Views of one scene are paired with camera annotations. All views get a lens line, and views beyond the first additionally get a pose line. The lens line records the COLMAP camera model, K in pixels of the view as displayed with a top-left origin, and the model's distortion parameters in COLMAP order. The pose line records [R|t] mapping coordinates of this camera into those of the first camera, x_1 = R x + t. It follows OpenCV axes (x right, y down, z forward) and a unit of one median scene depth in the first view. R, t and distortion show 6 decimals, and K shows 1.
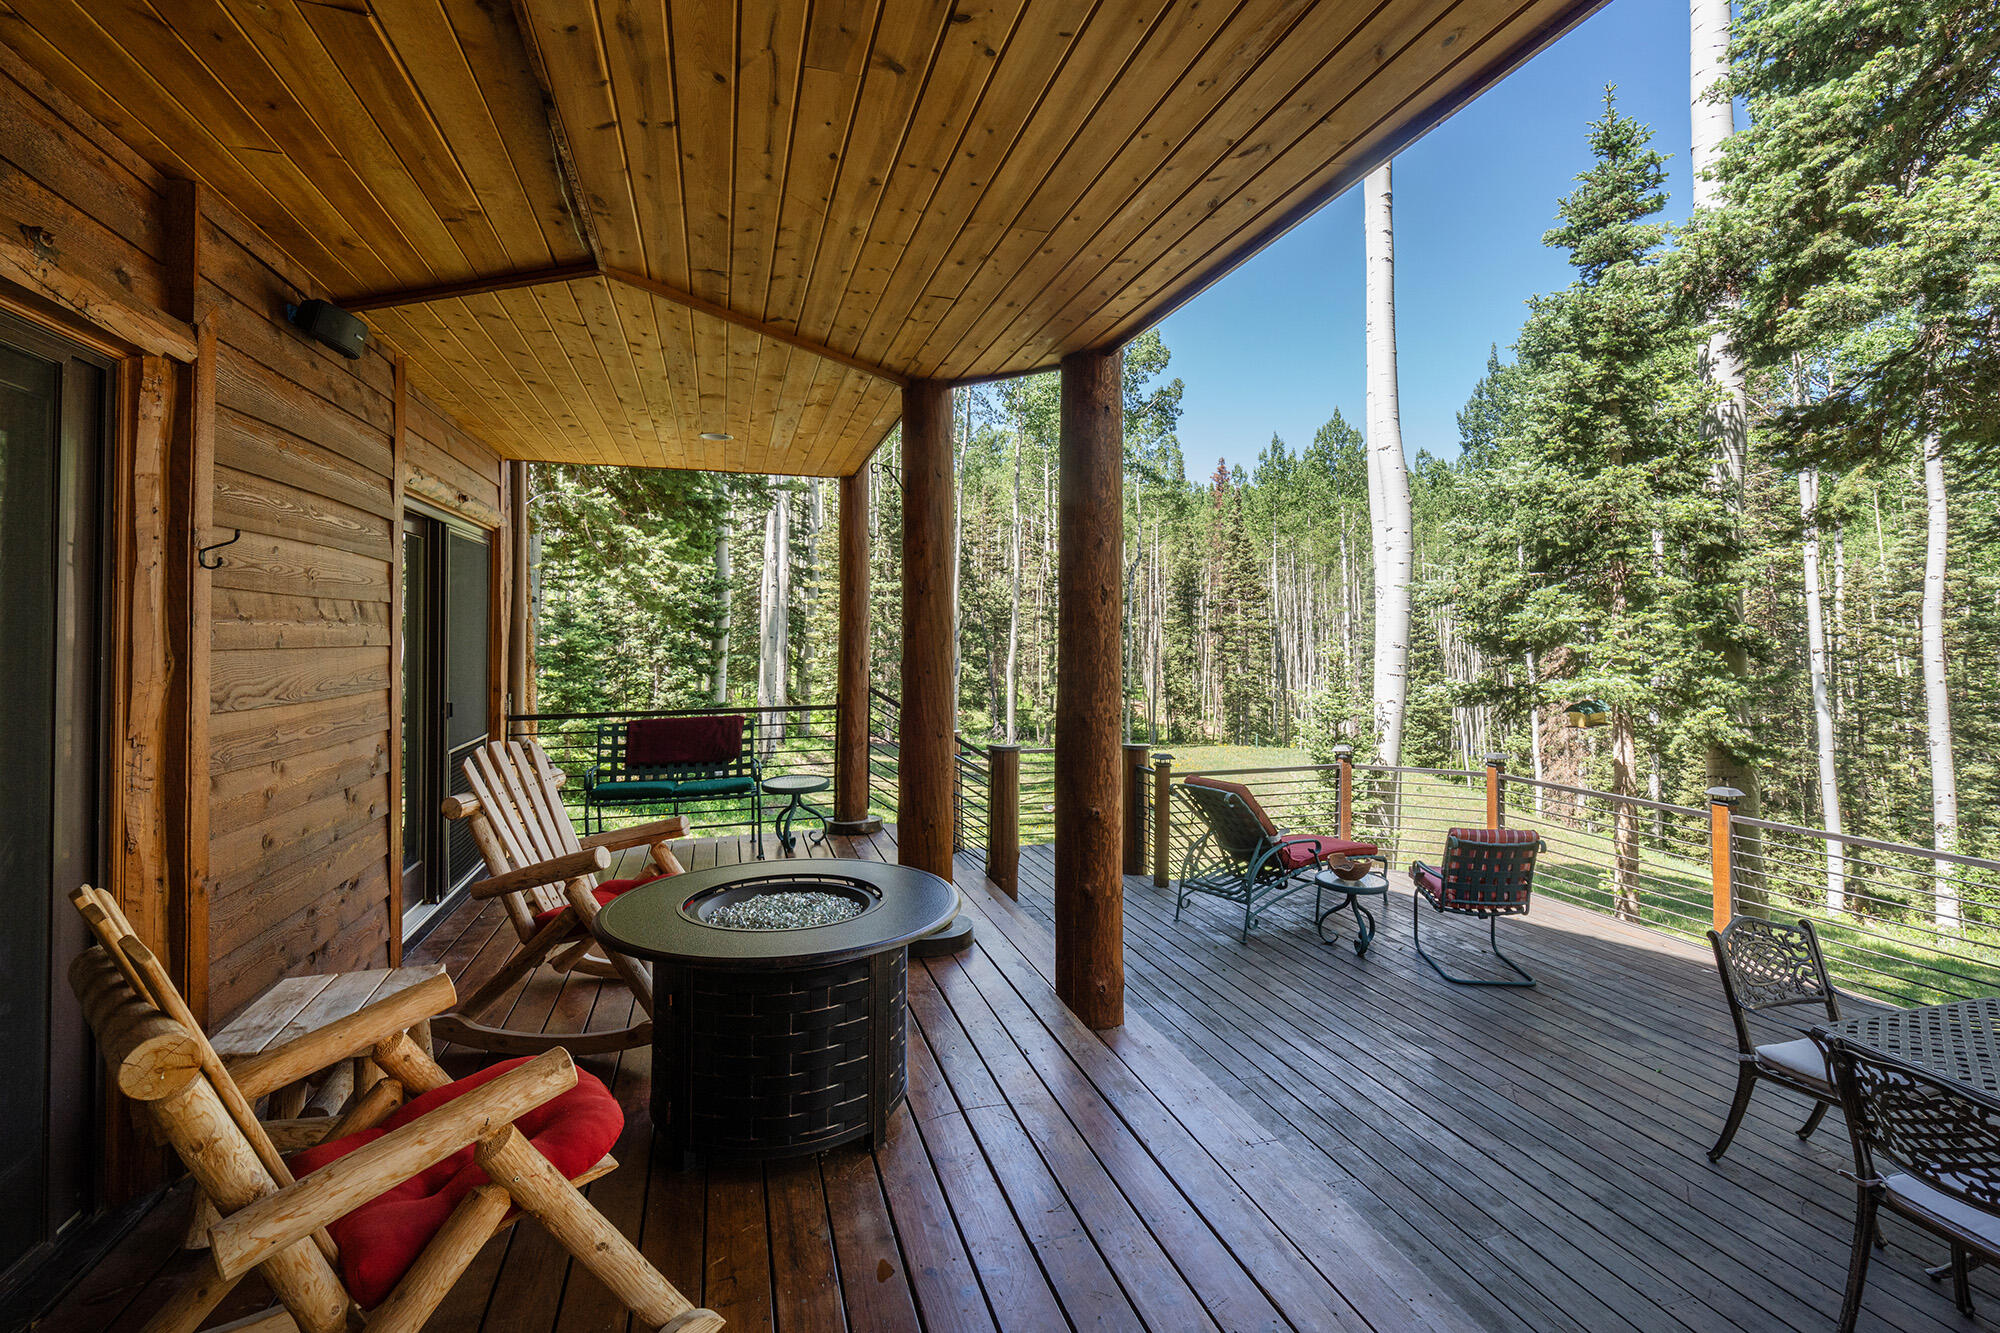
lens RADIAL K [[931.5, 0, 1013.9], [0, 931.5, 623.0], [0, 0, 1]] dist [-0.005894, 0.002831]
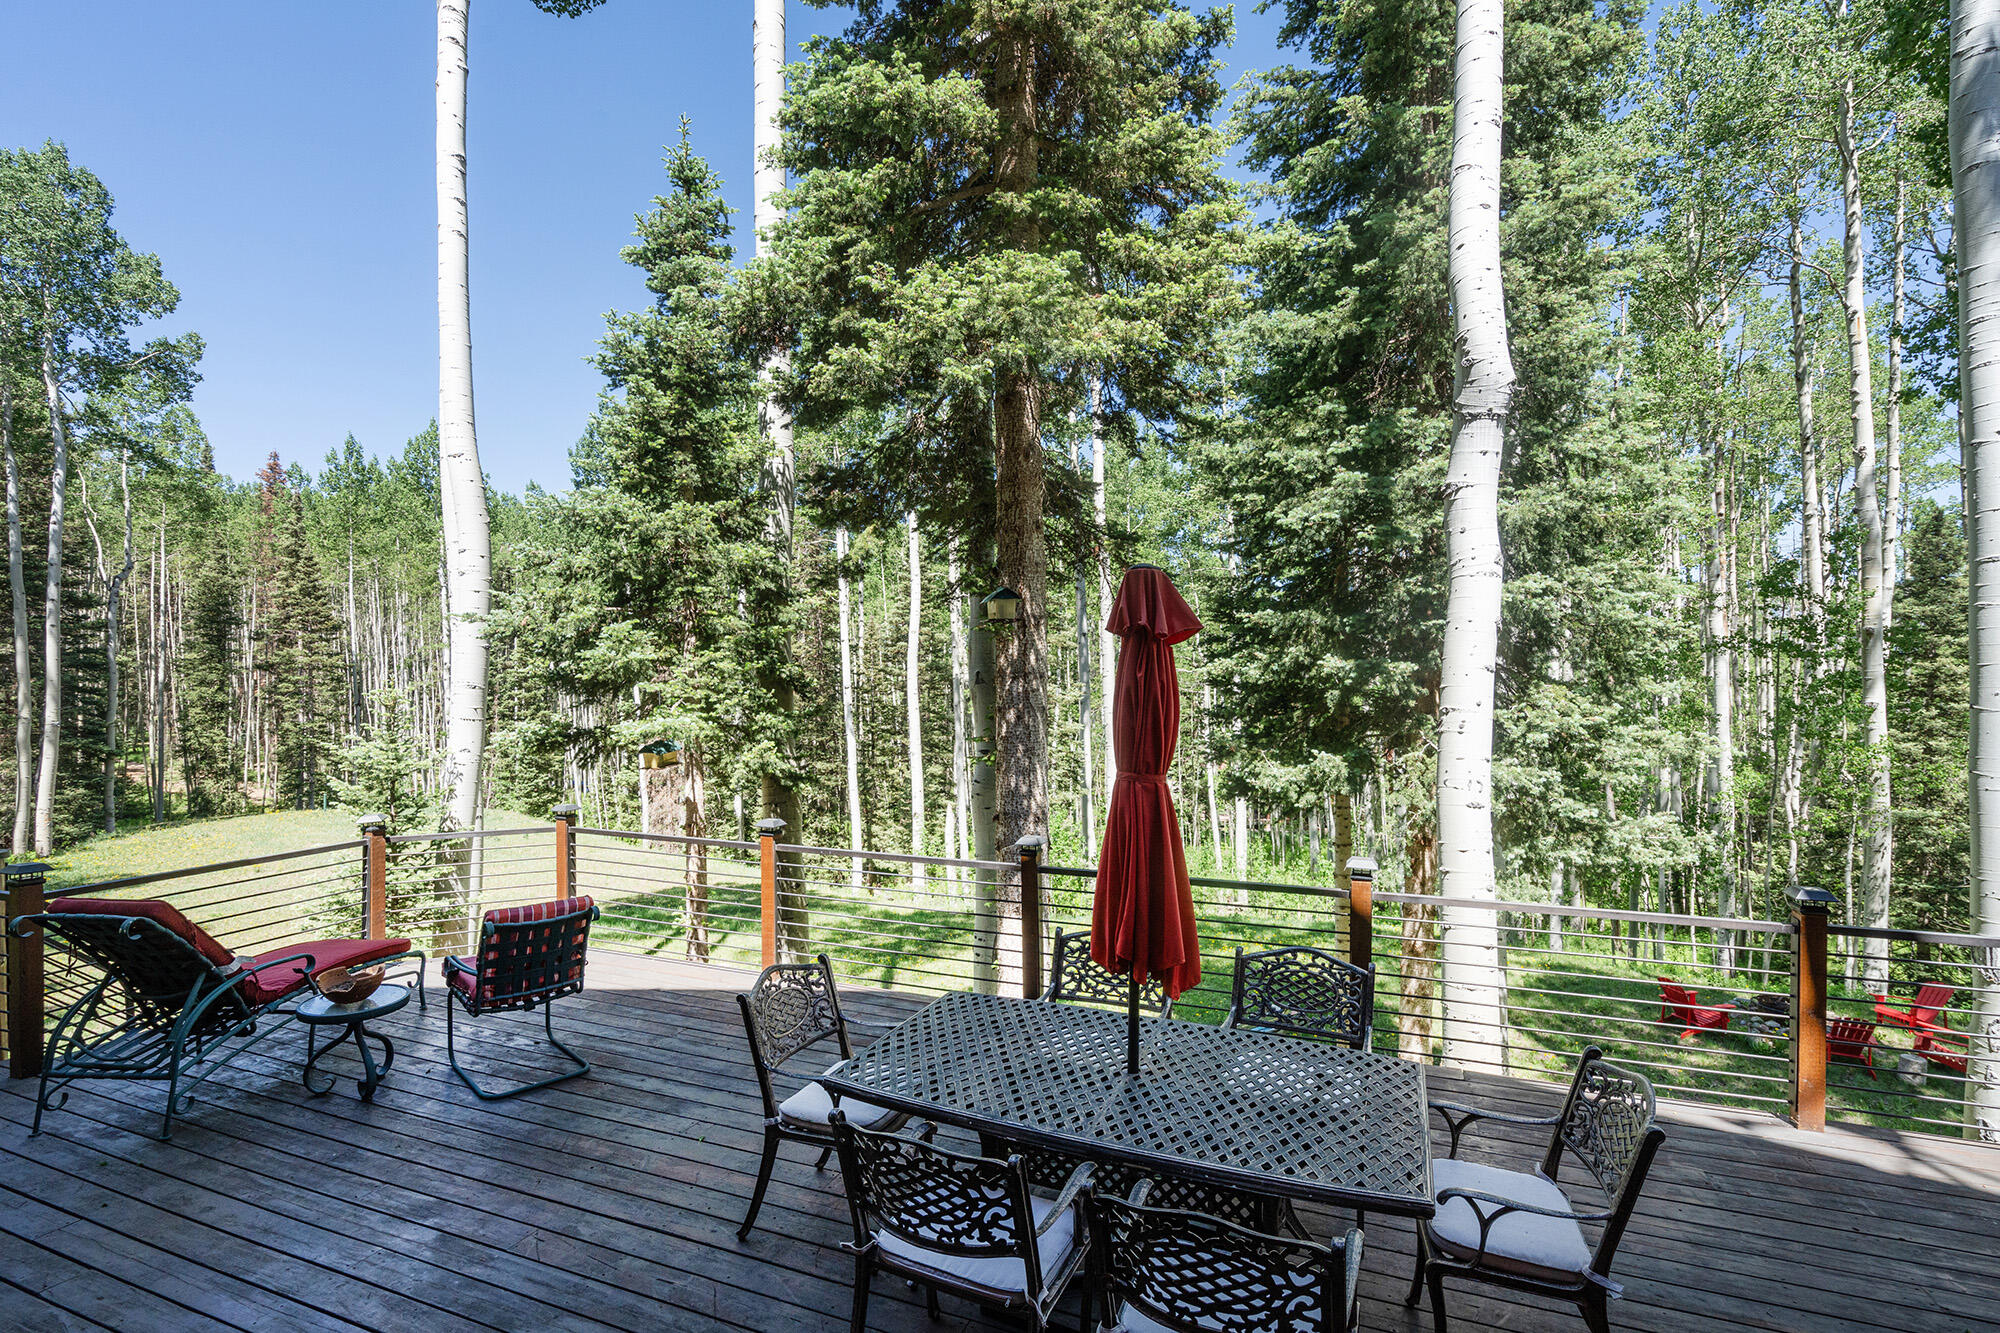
lens RADIAL K [[931.5, 0, 1005.9], [0, 931.5, 681.8], [0, 0, 1]] dist [-0.005894, 0.002831]
pose [[0.636889, -0.006324, 0.770930, 0.098066], [-0.009729, 0.999821, 0.016240, 0.002230], [-0.770894, -0.017843, 0.636713, 0.101686]]
